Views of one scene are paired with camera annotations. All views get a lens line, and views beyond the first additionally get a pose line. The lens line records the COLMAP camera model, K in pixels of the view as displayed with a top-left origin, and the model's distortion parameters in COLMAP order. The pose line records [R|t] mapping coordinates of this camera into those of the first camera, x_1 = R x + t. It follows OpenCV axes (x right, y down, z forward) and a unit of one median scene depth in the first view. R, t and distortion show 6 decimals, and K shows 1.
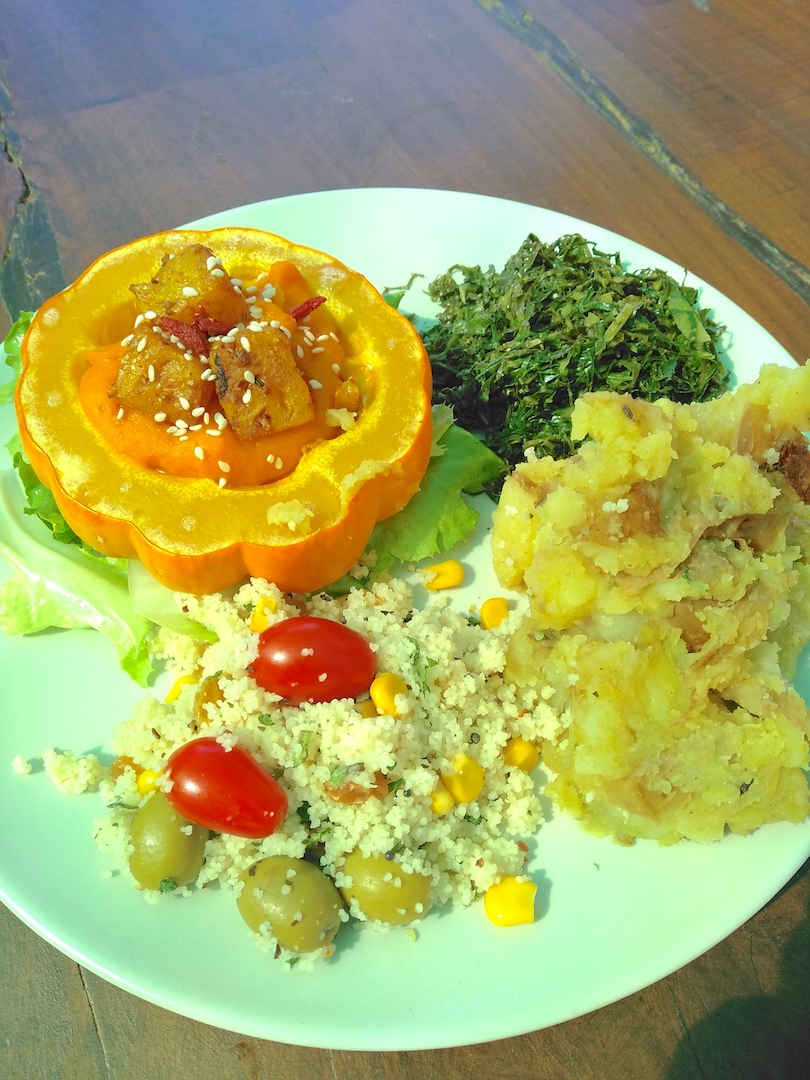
lens RADIAL K [[868.0, 0, 405.0], [0, 868.0, 540.0], [0, 0, 1]] dist [-0.001840, -0.005295]
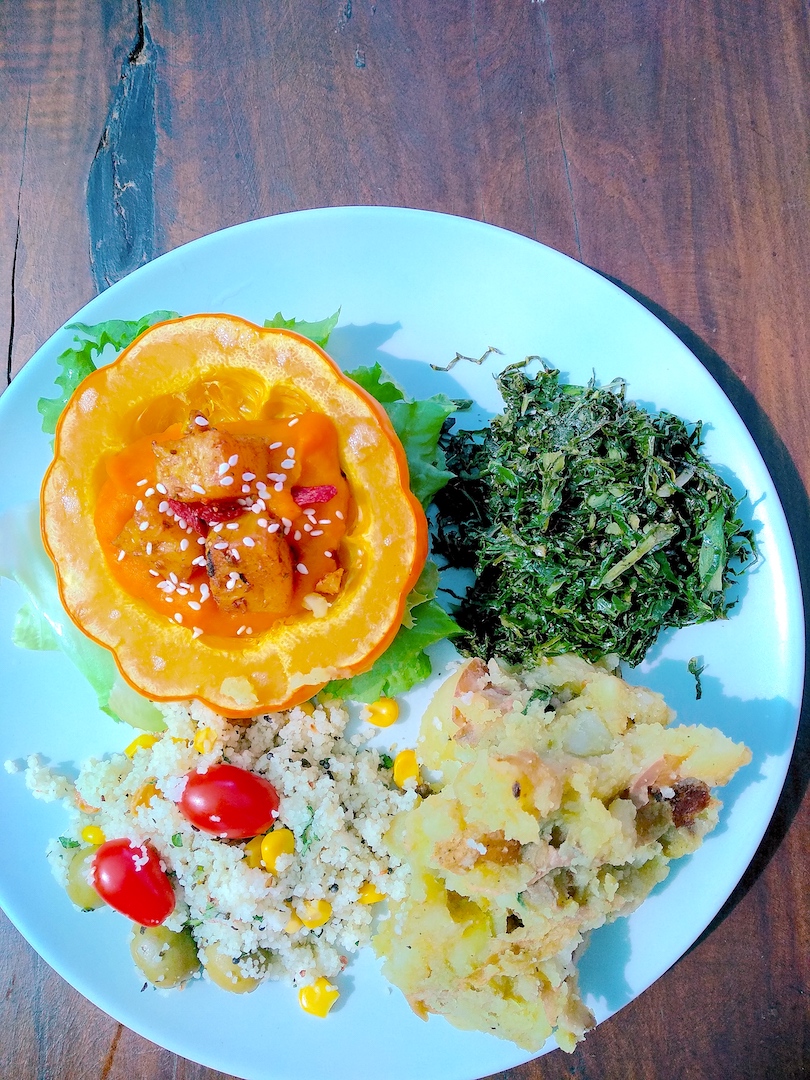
lens RADIAL K [[868.0, 0, 405.0], [0, 868.0, 540.0], [0, 0, 1]] dist [-0.001840, -0.005295]
pose [[0.935843, 0.349993, -0.041269, 0.048822], [-0.292345, 0.836376, 0.463692, -0.780449], [0.196805, -0.421878, 0.885035, 0.099560]]
